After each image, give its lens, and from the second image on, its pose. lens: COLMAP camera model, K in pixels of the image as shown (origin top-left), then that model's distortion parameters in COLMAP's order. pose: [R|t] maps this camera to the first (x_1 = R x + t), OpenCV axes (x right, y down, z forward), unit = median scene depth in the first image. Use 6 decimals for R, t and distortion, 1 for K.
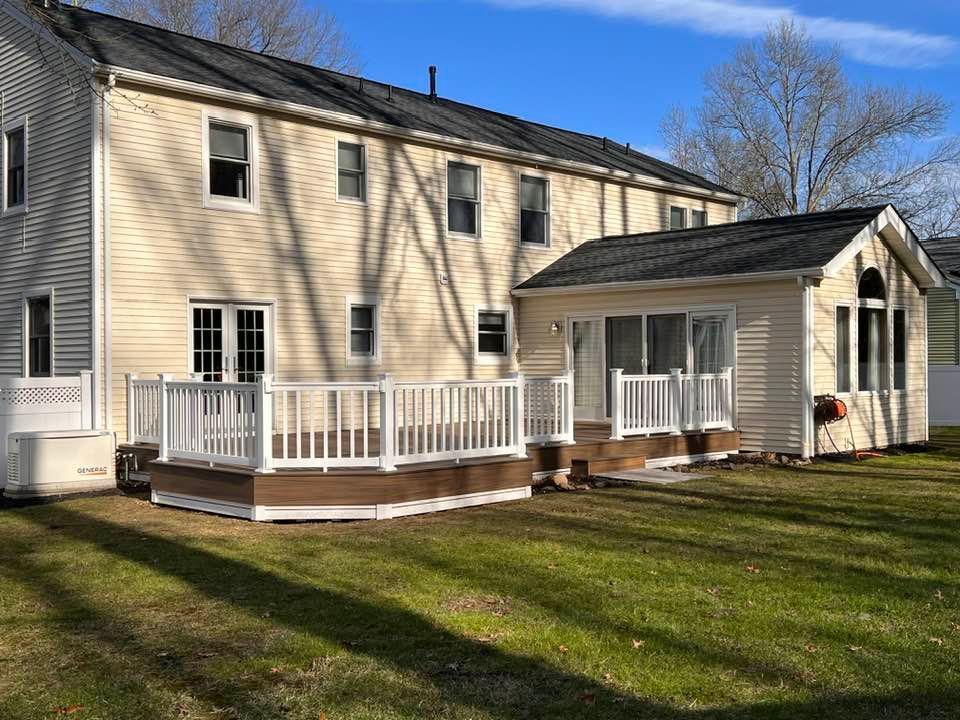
lens RADIAL K [[1028.7, 0, 480.0], [0, 1028.7, 360.0], [0, 0, 1]] dist [0.067909, -0.003558]
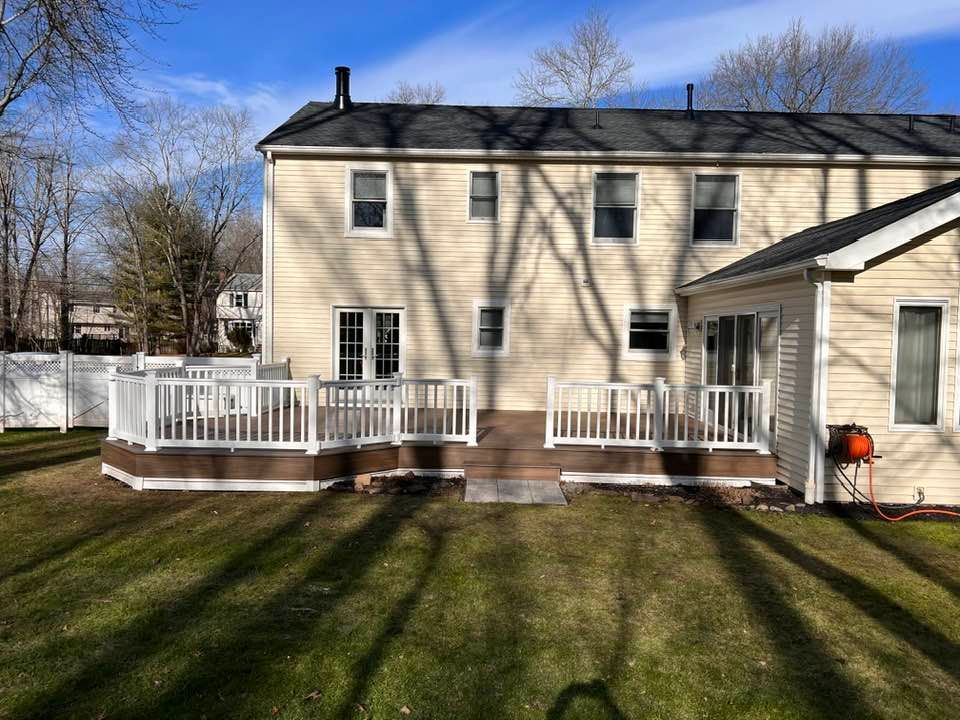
lens RADIAL K [[730.7, 0, 480.0], [0, 730.7, 360.0], [0, 0, 1]] dist [0.062773, -0.081518]
pose [[0.700288, 0.045772, -0.712391, 0.479523], [-0.022214, 0.998856, 0.042341, -0.027535], [0.713515, -0.013825, 0.700504, 0.391877]]
